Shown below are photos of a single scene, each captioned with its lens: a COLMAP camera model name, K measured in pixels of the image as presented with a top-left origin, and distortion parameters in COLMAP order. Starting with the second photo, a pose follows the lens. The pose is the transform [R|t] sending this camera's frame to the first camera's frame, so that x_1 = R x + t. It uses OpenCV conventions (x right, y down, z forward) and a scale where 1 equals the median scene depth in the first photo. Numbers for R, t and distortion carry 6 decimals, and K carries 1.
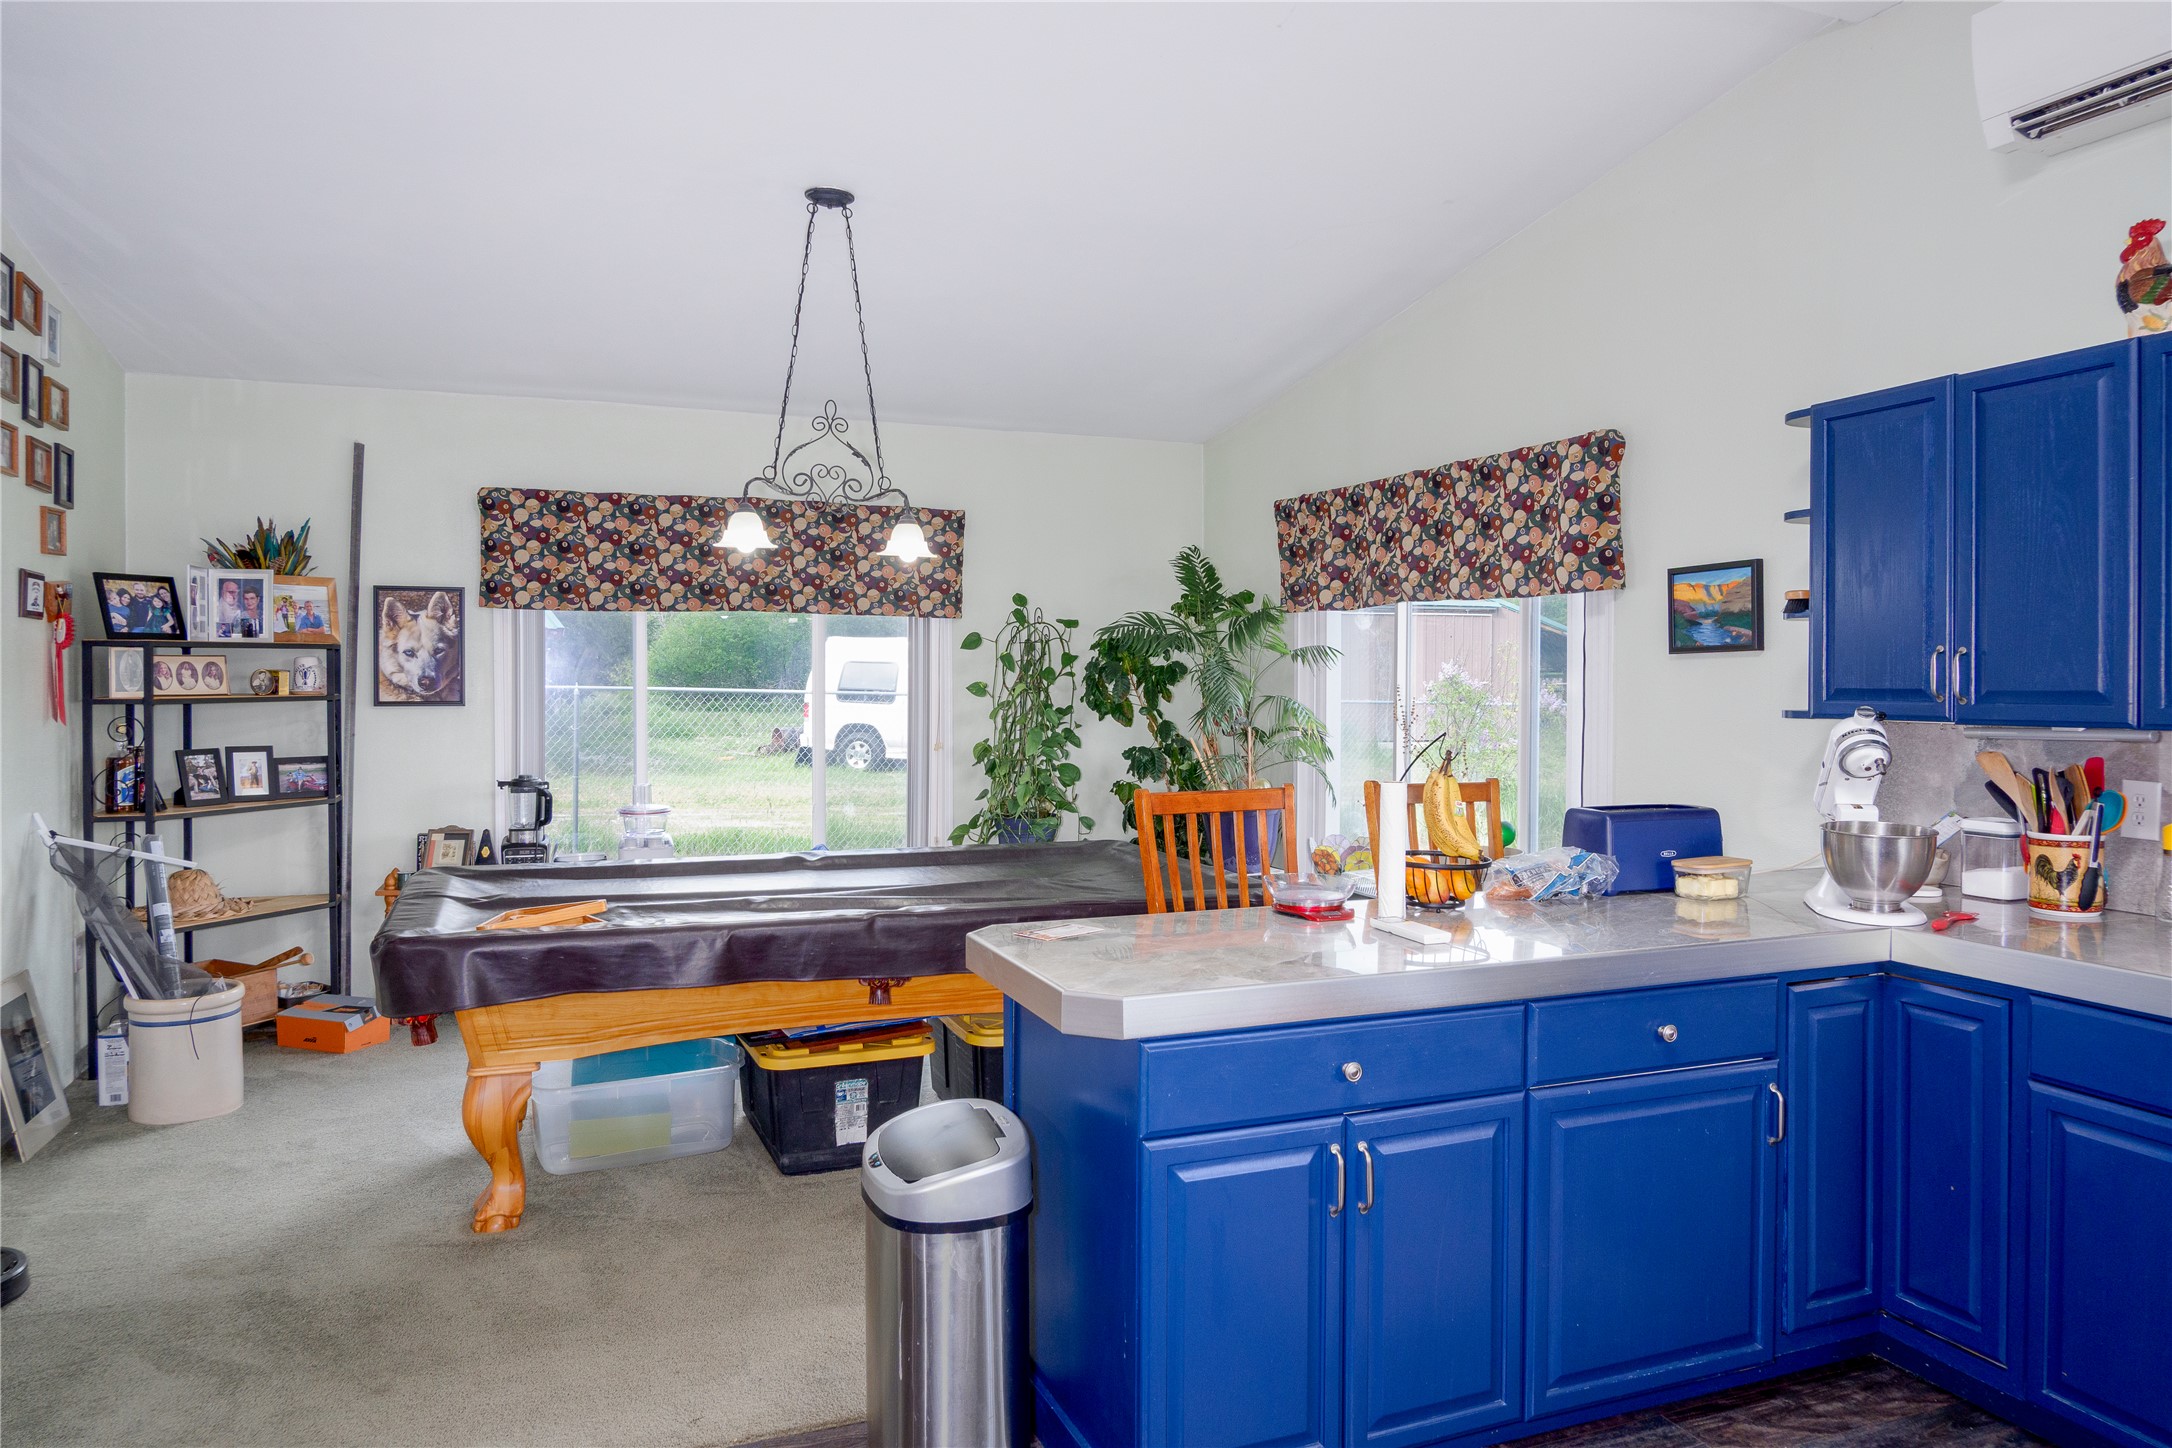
lens RADIAL K [[1420.3, 0, 1086.0], [0, 1420.3, 724.0], [0, 0, 1]] dist [-0.020099, 0.000758]
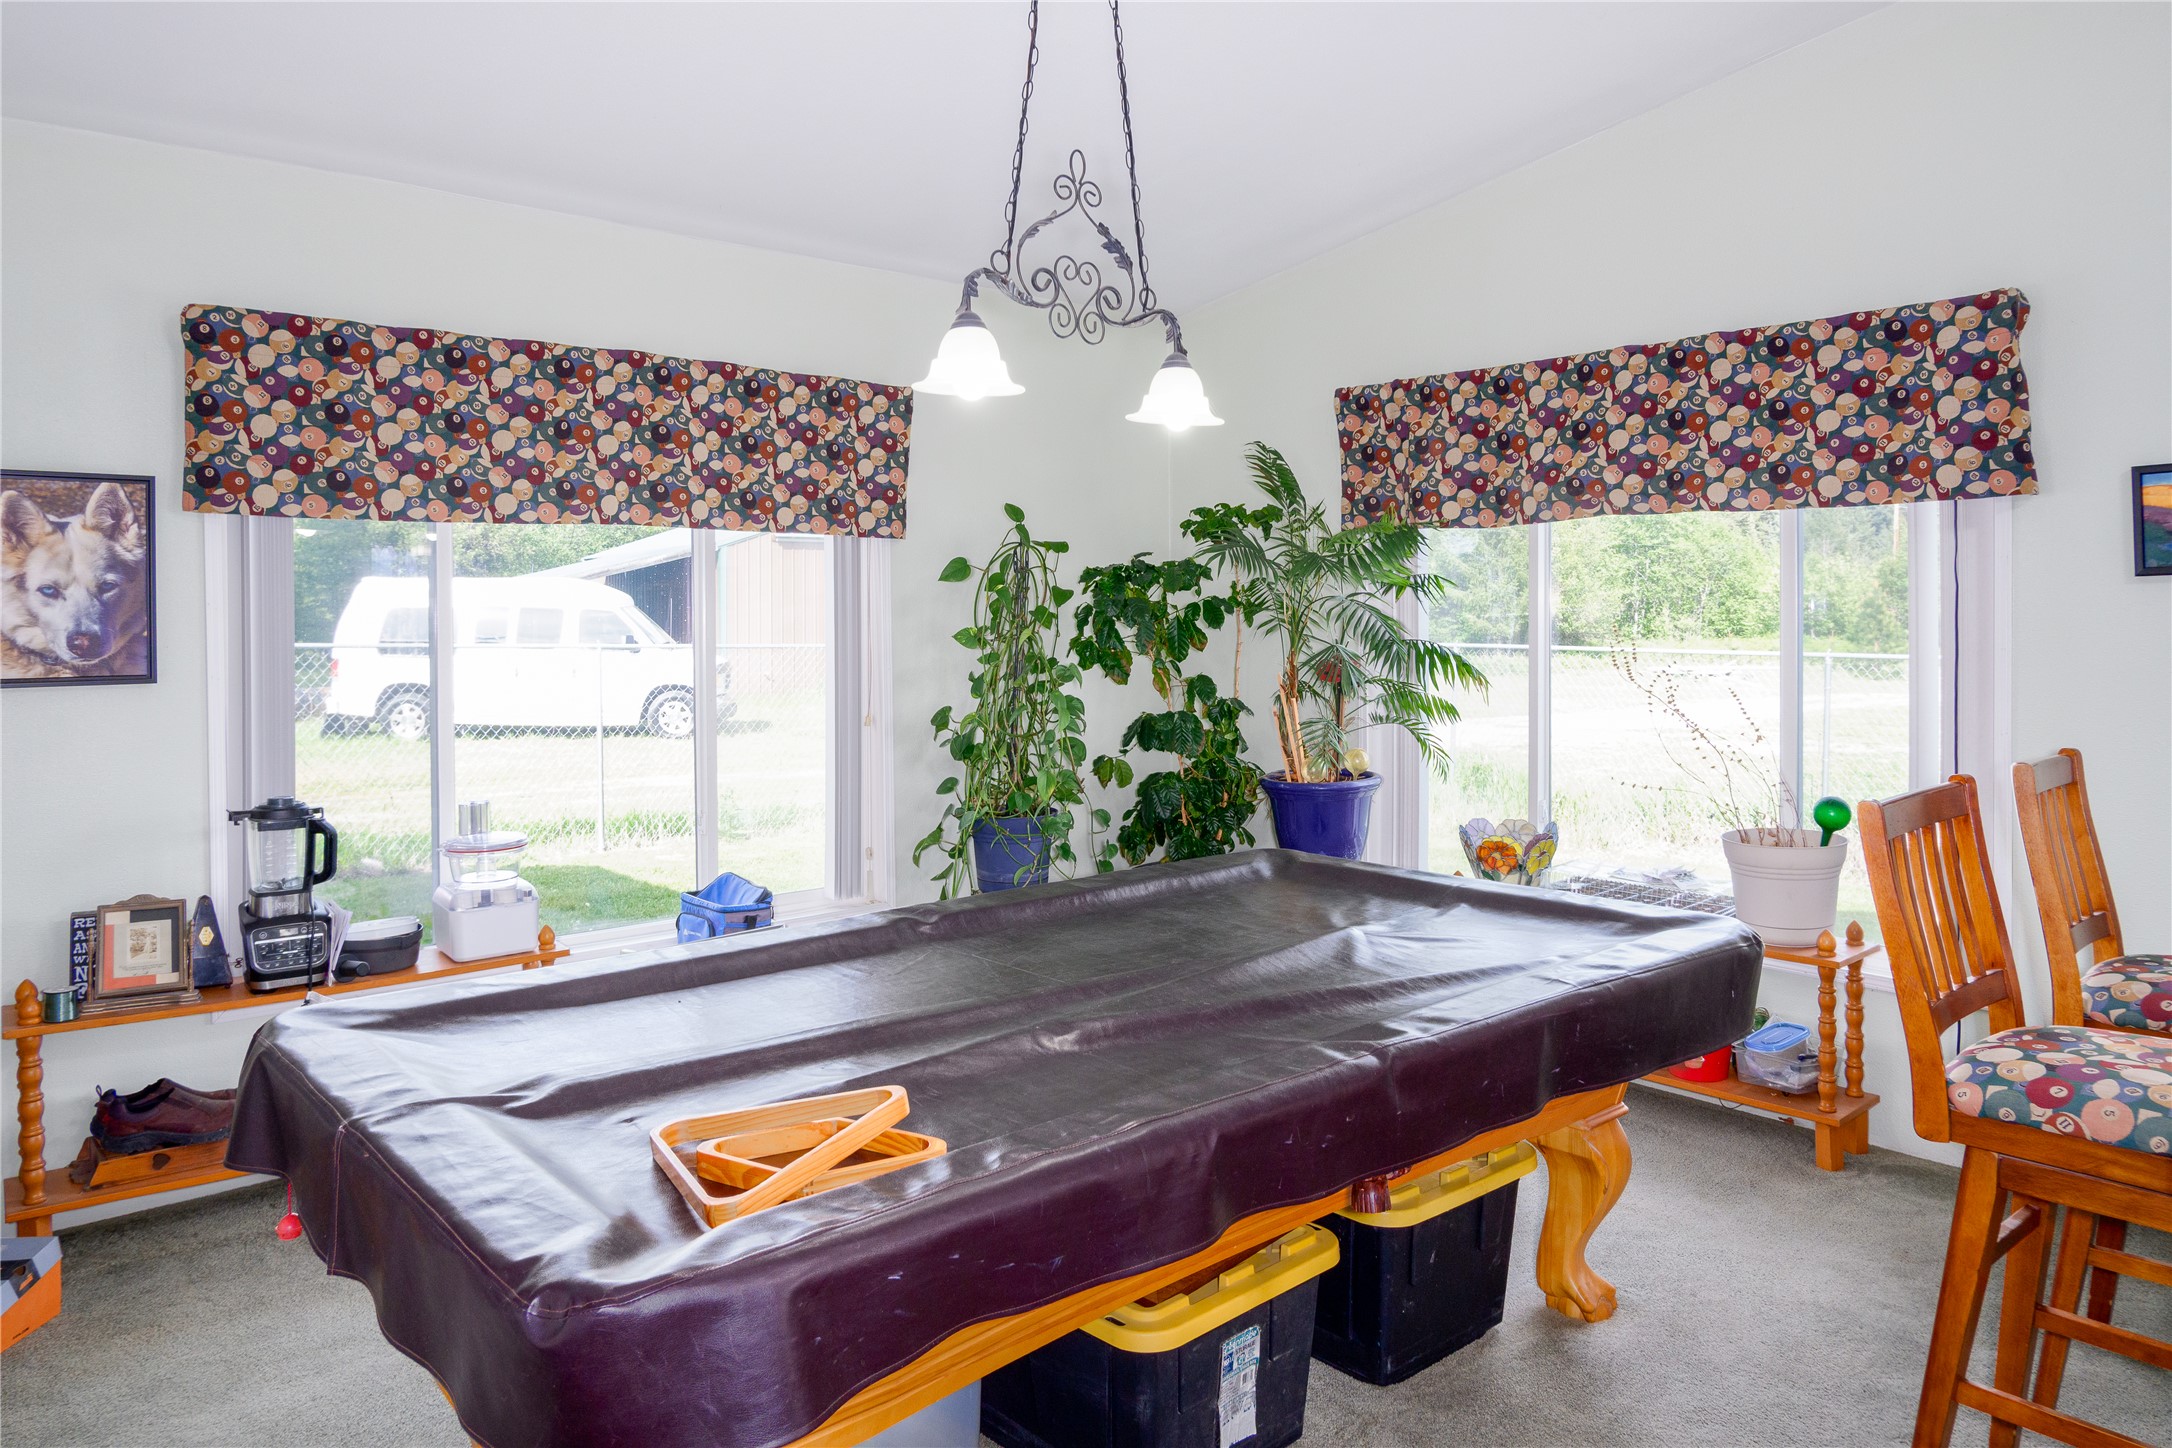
lens RADIAL K [[1449.7, 0, 1083.5], [0, 1449.7, 638.4], [0, 0, 1]] dist [-0.012656, -0.000532]
pose [[0.940786, -0.017767, 0.338535, -0.283623], [0.024560, 0.999574, -0.015793, -0.012358], [-0.338110, 0.023173, 0.940821, 0.323529]]
